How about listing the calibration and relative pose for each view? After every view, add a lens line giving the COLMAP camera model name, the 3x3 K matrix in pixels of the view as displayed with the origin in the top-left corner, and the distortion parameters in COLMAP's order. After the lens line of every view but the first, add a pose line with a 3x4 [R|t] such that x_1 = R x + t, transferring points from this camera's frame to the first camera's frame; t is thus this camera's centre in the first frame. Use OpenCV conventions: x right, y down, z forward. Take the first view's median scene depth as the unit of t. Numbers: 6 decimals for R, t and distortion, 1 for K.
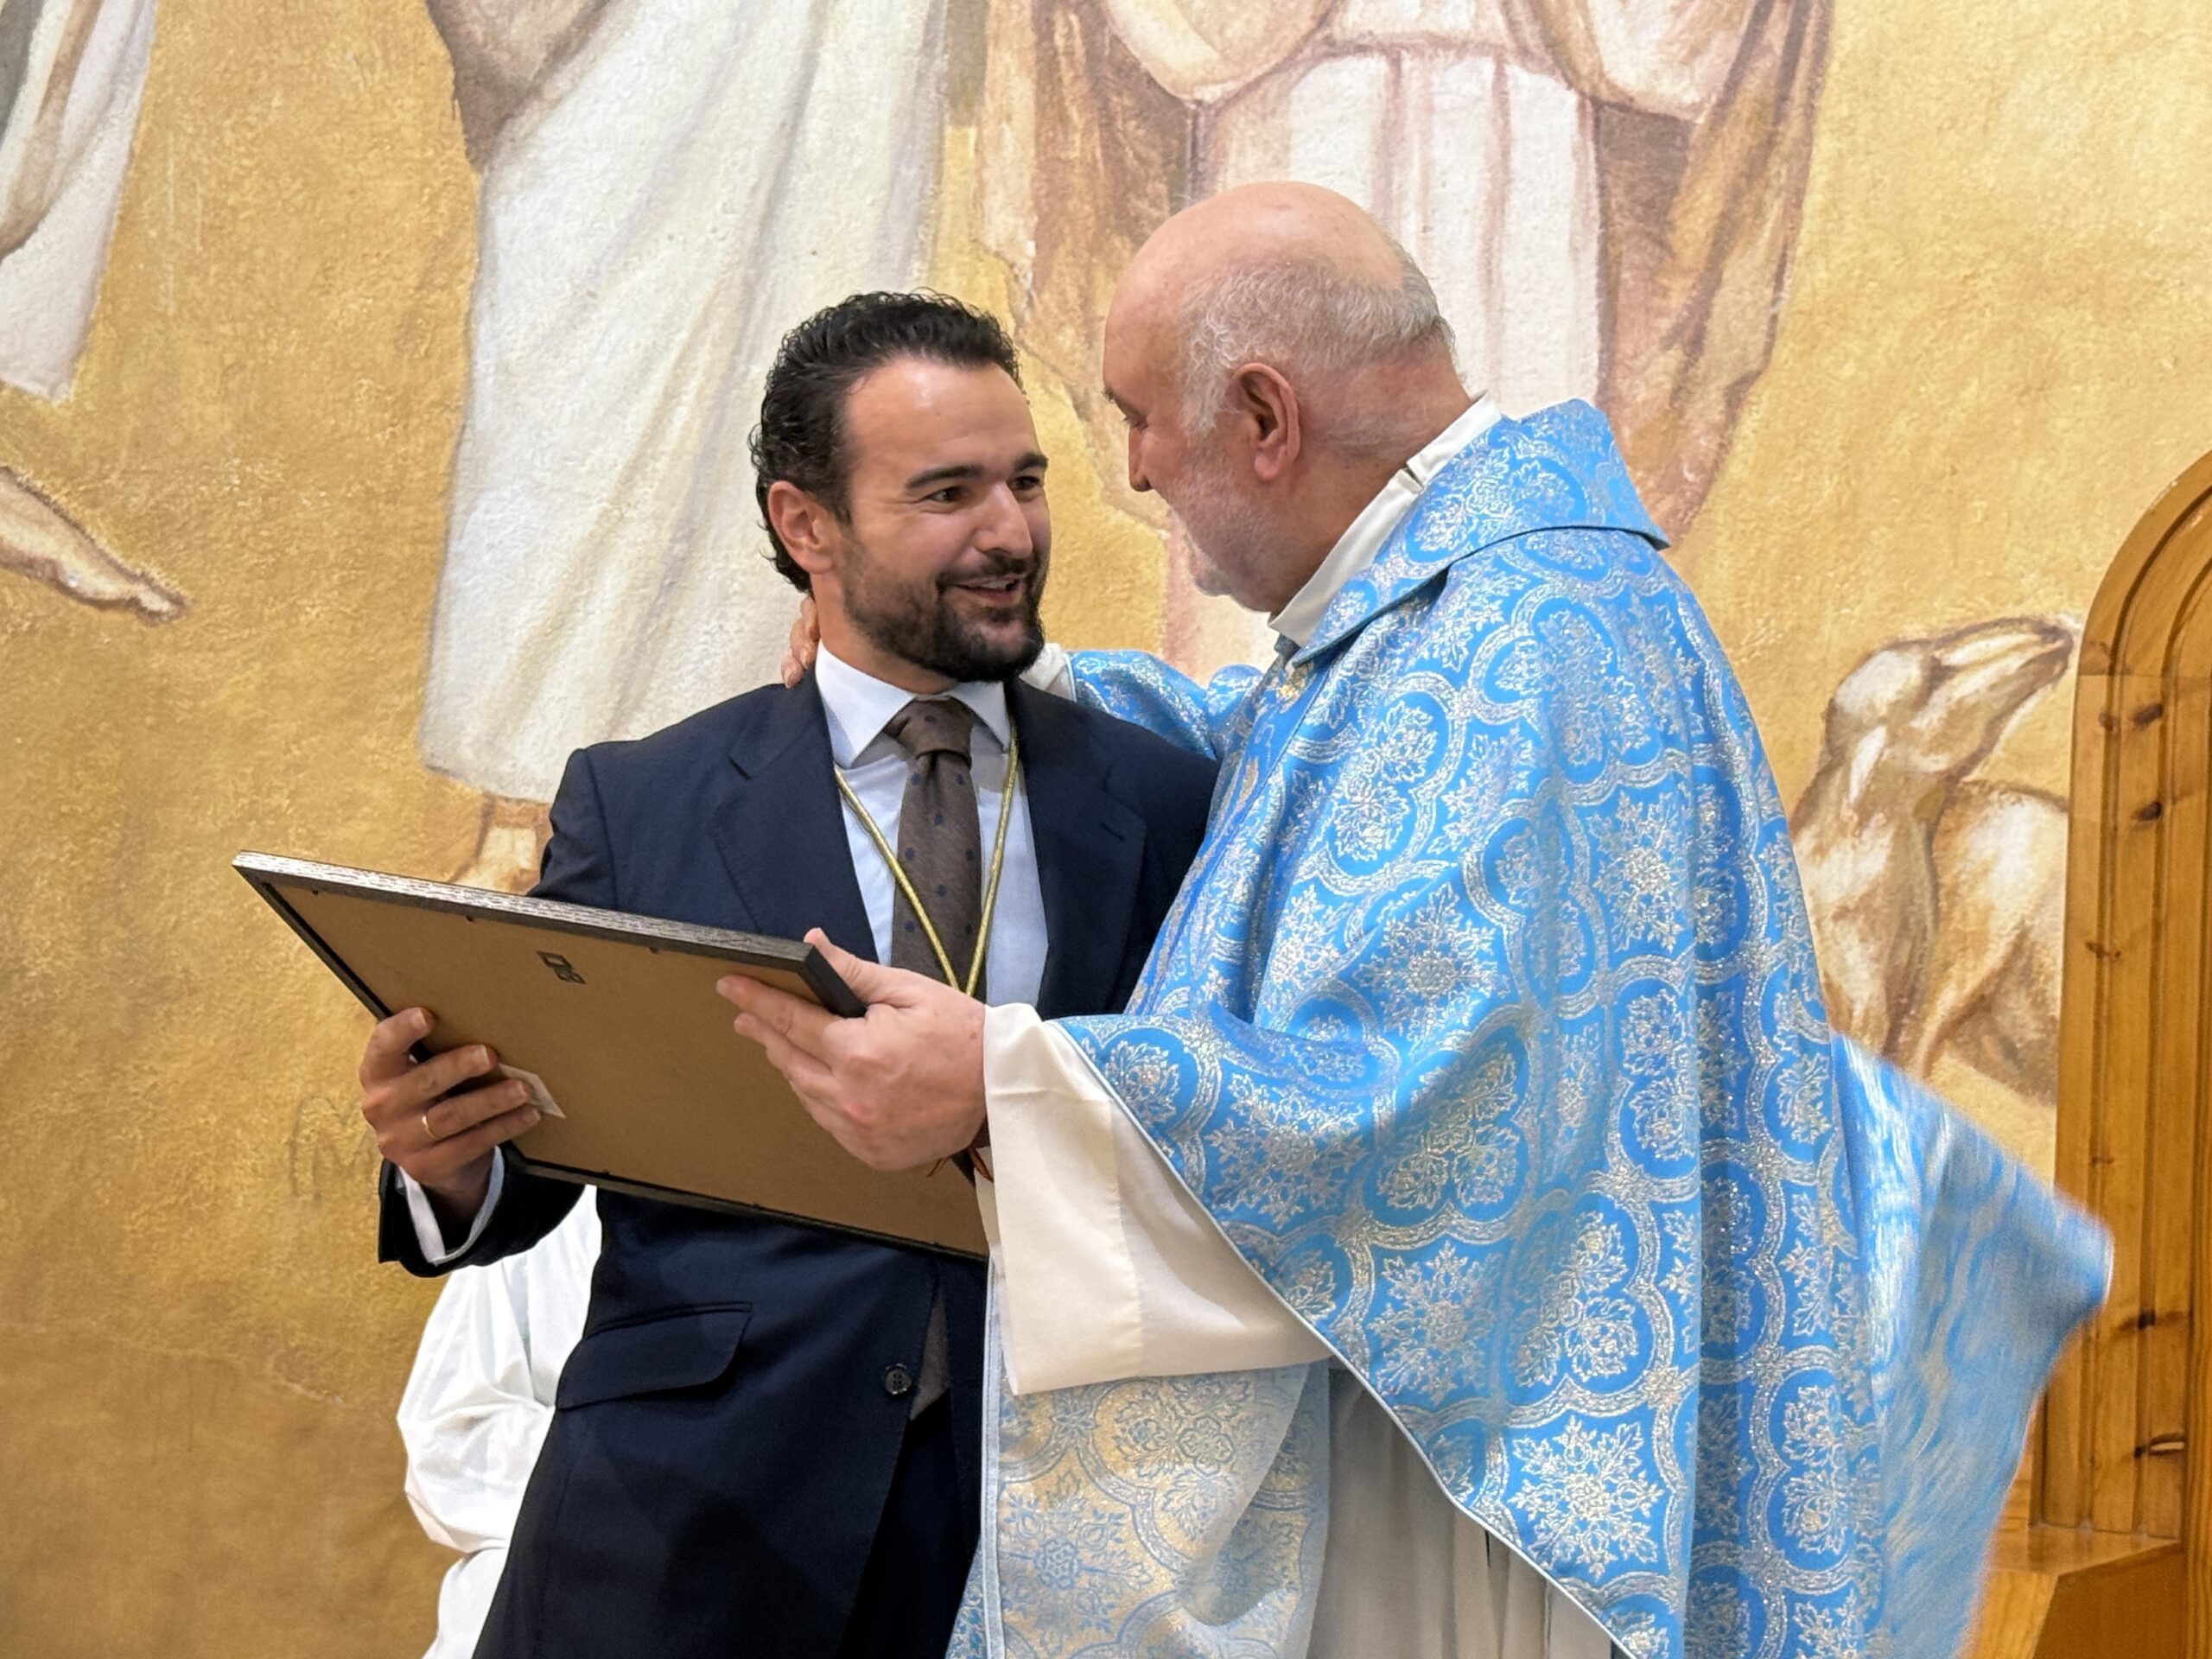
lens RADIAL K [[4133.9, 0, 1111.1], [0, 4133.9, 893.9], [0, 0, 1]] dist [0.082287, 0.212916]
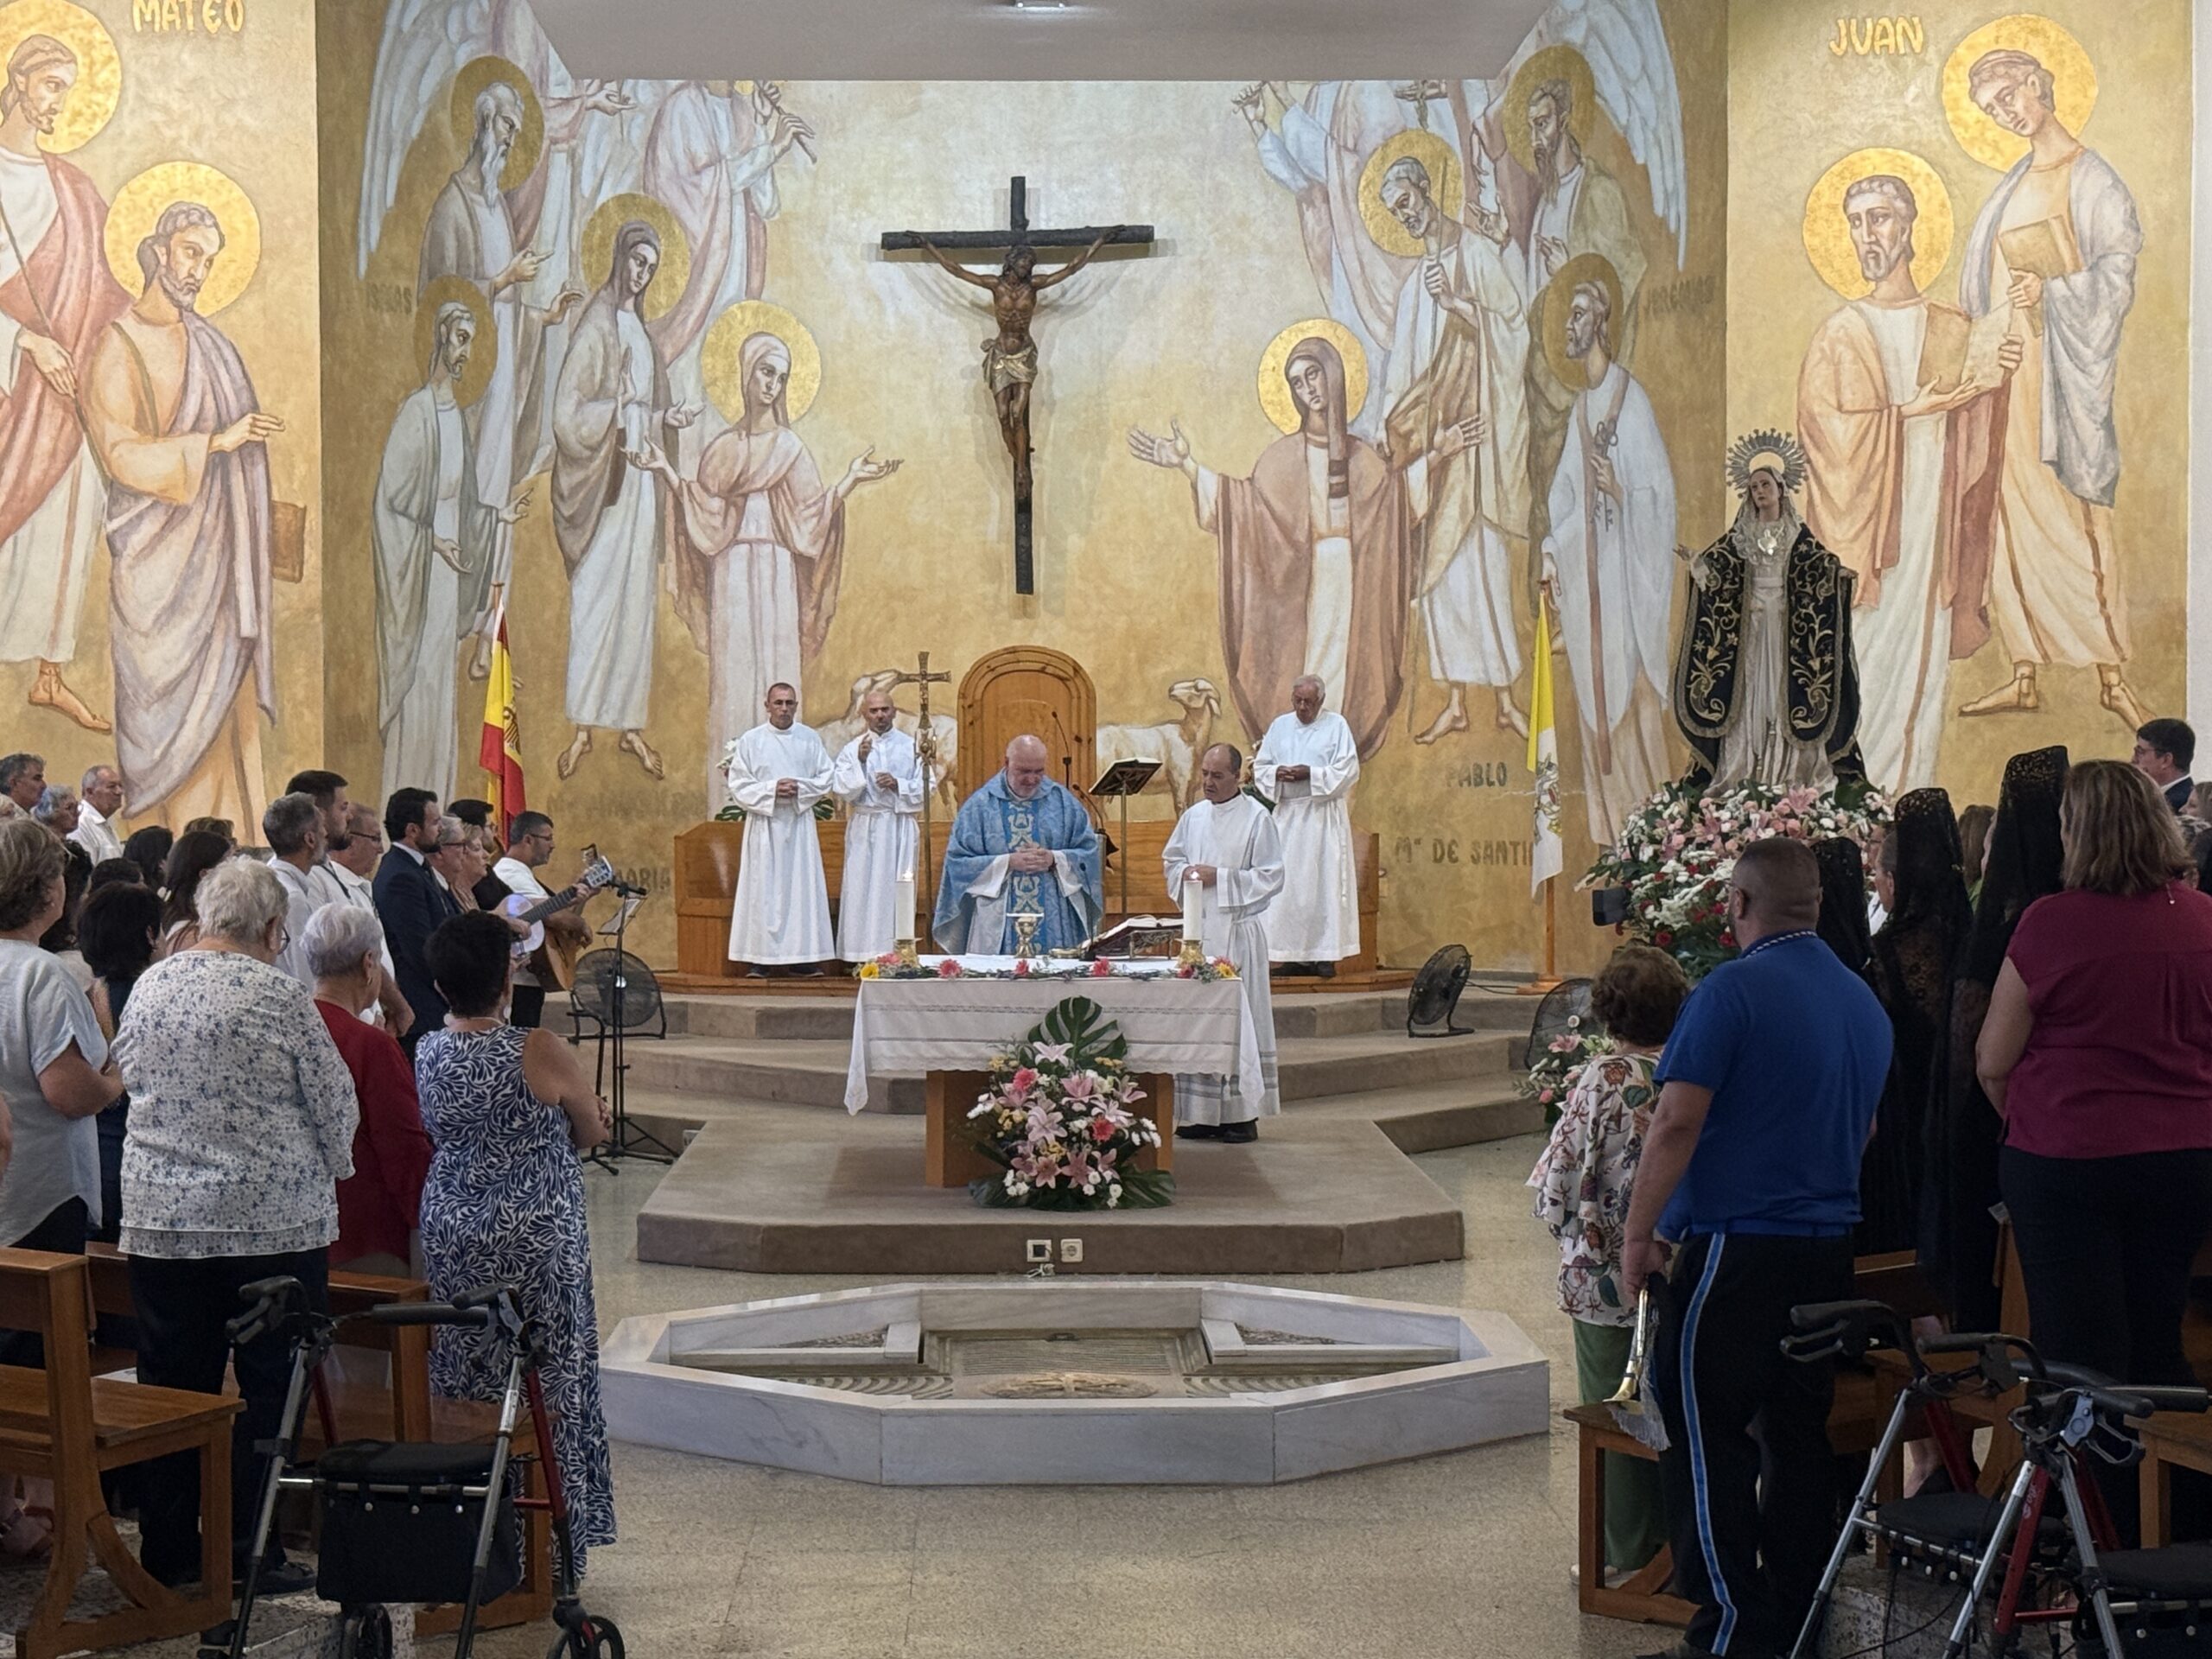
lens RADIAL K [[4293.3, 0, 1106.0], [0, 4293.3, 829.5], [0, 0, 1]] dist [0.123779, 0.123356]
pose [[0.877172, -0.058365, 0.476617, -1.788458], [0.030332, 0.997338, 0.066307, -0.192416], [-0.479218, -0.043706, 0.876607, -3.174495]]
